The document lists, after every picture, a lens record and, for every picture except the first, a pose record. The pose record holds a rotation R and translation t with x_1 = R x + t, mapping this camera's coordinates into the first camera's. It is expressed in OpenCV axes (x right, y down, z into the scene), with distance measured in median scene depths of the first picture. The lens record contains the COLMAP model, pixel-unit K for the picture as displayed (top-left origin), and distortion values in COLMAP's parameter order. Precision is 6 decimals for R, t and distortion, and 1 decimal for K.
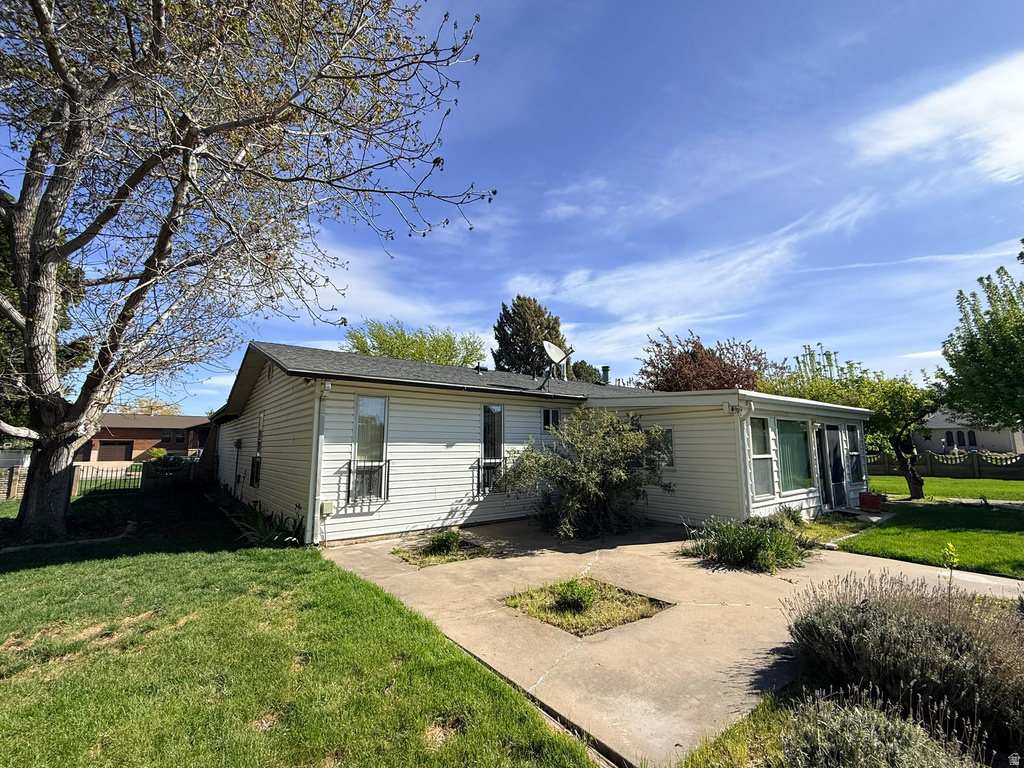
lens RADIAL K [[446.4, 0, 514.6], [0, 446.4, 383.0], [0, 0, 1]] dist [0.001265, -0.000524]
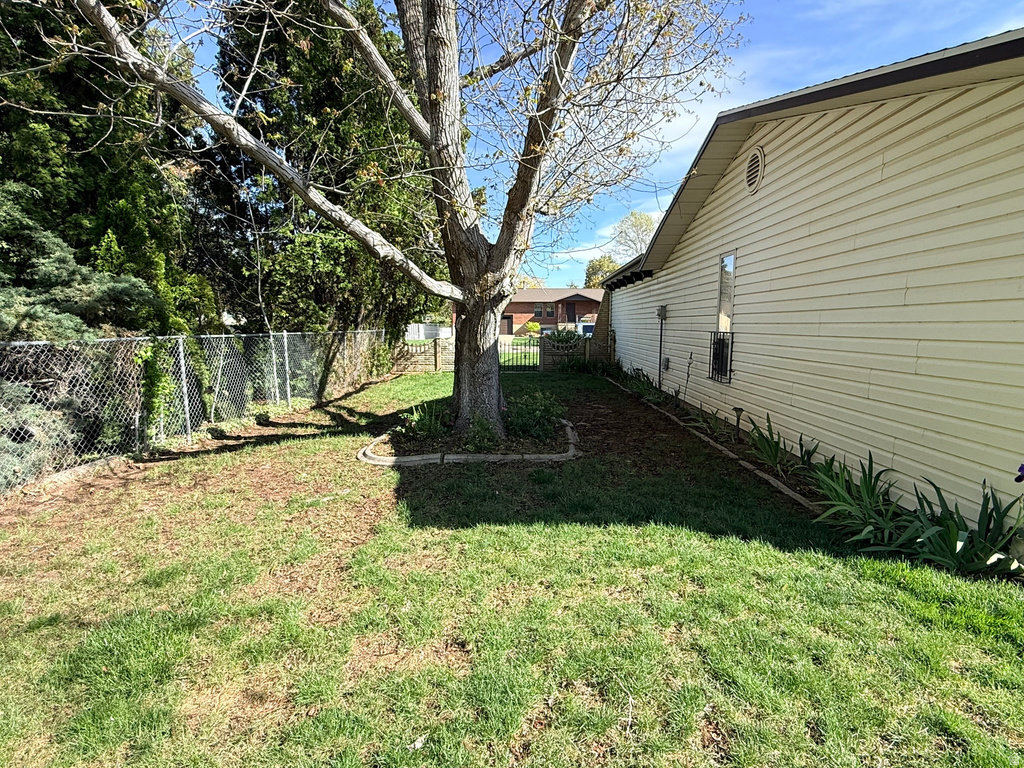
lens RADIAL K [[535.8, 0, 511.7], [0, 535.8, 384.7], [0, 0, 1]] dist [-0.001544, -0.000070]
pose [[0.770811, 0.078533, -0.632205, -0.465366], [0.084360, 0.971051, 0.223480, 0.072278], [0.631453, -0.225594, 0.741872, 0.399533]]
